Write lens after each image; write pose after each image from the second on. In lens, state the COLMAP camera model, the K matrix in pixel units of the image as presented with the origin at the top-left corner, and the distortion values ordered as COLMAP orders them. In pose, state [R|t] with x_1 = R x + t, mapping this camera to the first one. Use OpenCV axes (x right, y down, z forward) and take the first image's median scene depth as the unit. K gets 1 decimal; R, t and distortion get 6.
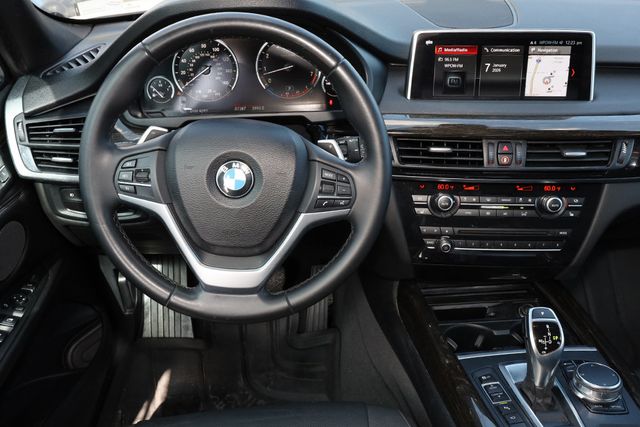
lens RADIAL K [[559.7, 0, 319.9], [0, 559.7, 215.4], [0, 0, 1]] dist [-0.008060, -0.003524]
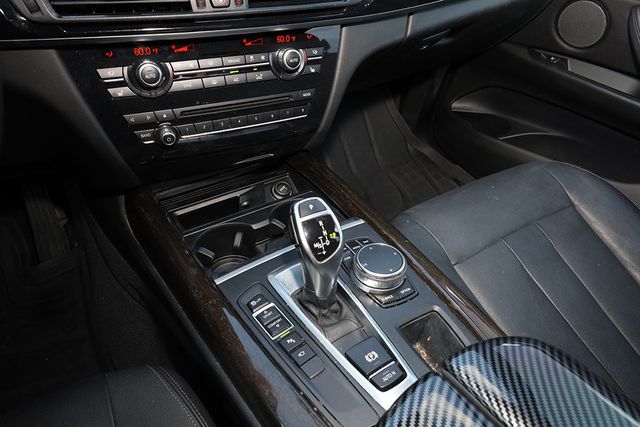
lens RADIAL K [[426.1, 0, 320.0], [0, 426.1, 213.5], [0, 0, 1]] dist [0.004871, 0.000518]
pose [[0.864774, -0.265314, 0.426350, 0.134485], [0.144647, 0.944654, 0.294460, 0.015029], [-0.480877, -0.192971, 0.855289, 0.415233]]
